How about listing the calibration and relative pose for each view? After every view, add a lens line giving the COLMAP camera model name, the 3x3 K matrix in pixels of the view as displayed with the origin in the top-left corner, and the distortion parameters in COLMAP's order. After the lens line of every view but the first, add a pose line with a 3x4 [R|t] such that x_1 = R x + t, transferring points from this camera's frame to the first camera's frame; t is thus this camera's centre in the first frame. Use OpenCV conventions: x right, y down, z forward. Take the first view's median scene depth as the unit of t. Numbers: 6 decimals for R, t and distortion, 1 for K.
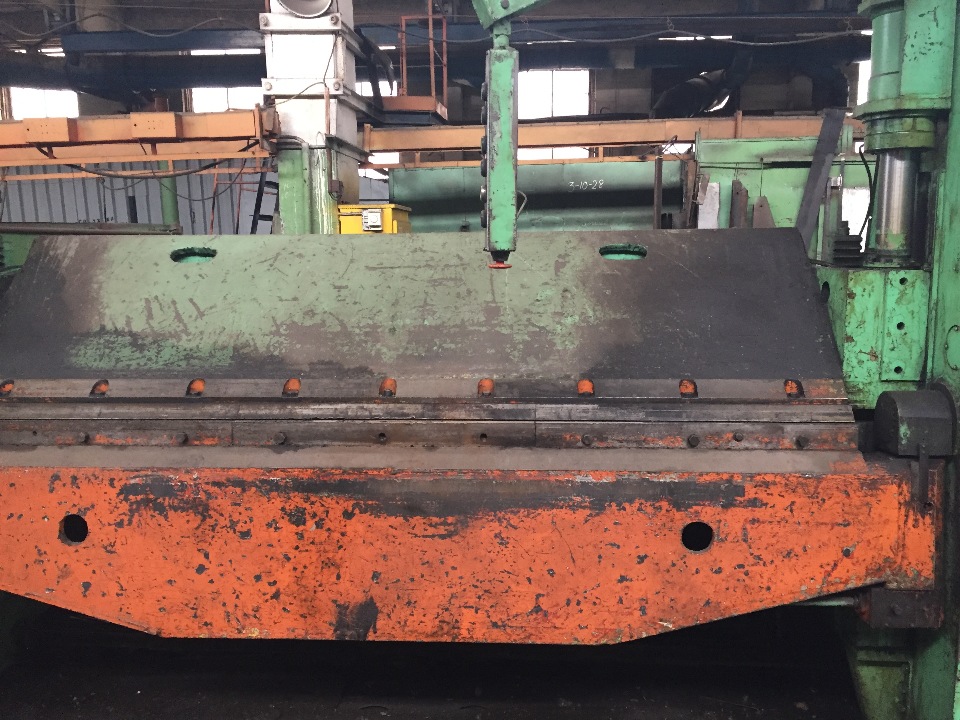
lens RADIAL K [[820.3, 0, 477.1], [0, 820.3, 361.3], [0, 0, 1]] dist [0.086006, -0.109626]
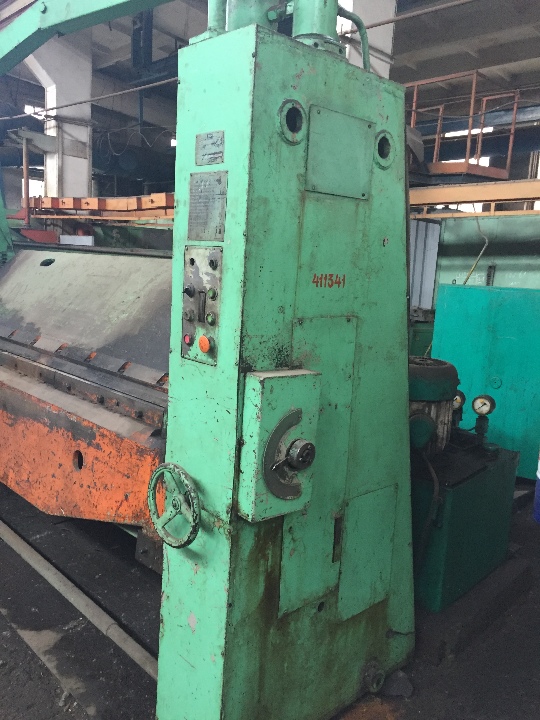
lens RADIAL K [[615.2, 0, 268.4], [0, 615.2, 358.1], [0, 0, 1]] dist [0.086006, -0.109626]
pose [[0.738369, 0.152964, -0.656821, 1.238308], [-0.159615, 0.985904, 0.050172, -0.084945], [0.655236, 0.067793, 0.752376, 0.359974]]
